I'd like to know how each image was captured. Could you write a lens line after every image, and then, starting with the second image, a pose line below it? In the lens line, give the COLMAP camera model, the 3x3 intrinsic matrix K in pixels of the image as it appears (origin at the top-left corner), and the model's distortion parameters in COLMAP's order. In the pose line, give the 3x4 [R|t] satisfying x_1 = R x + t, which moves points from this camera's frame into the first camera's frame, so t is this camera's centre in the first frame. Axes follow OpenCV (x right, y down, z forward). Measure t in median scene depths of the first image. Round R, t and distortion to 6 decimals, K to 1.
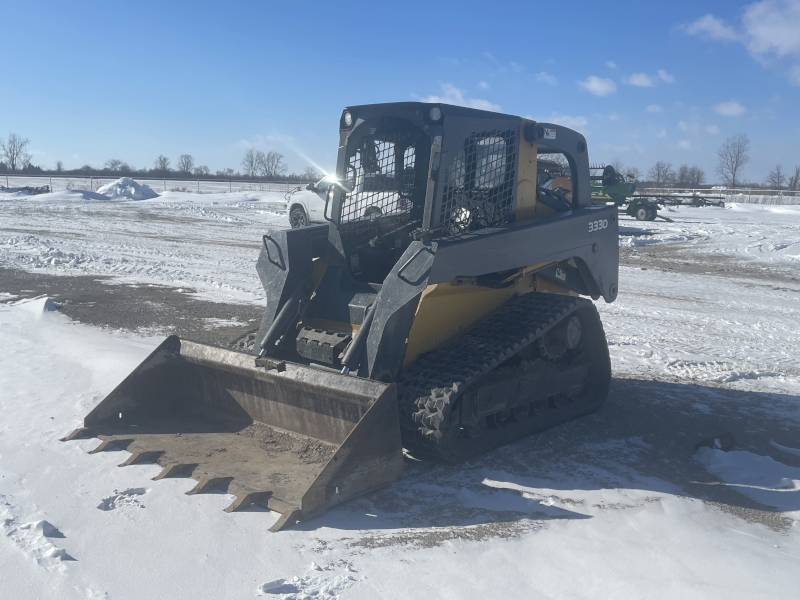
lens RADIAL K [[828.8, 0, 398.7], [0, 828.8, 297.6], [0, 0, 1]] dist [0.053504, 0.000000]
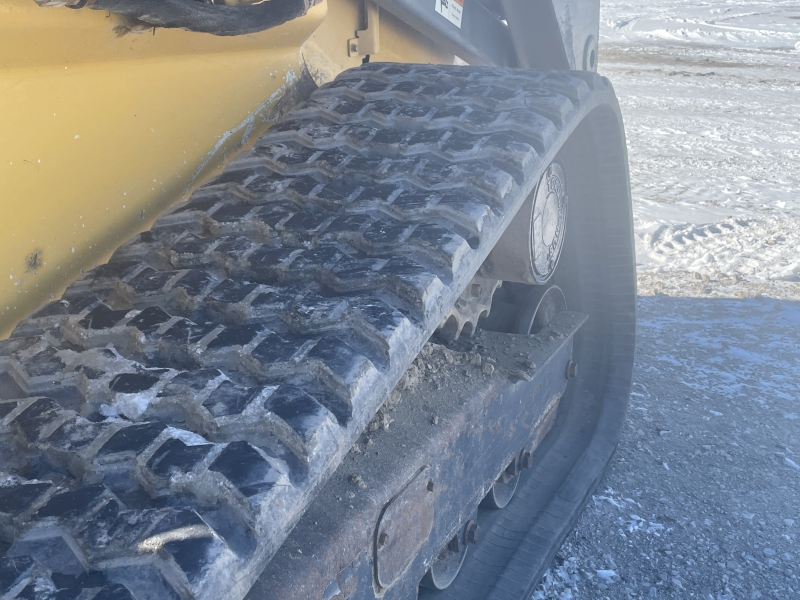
lens RADIAL K [[958.2, 0, 399.9], [0, 958.2, 300.1], [0, 0, 1]] dist [0.049434, 0.000000]
pose [[0.962936, -0.110844, 0.245902, 0.095791], [0.063230, 0.979020, 0.193703, 0.007432], [-0.262214, -0.170975, 0.949743, 0.751679]]
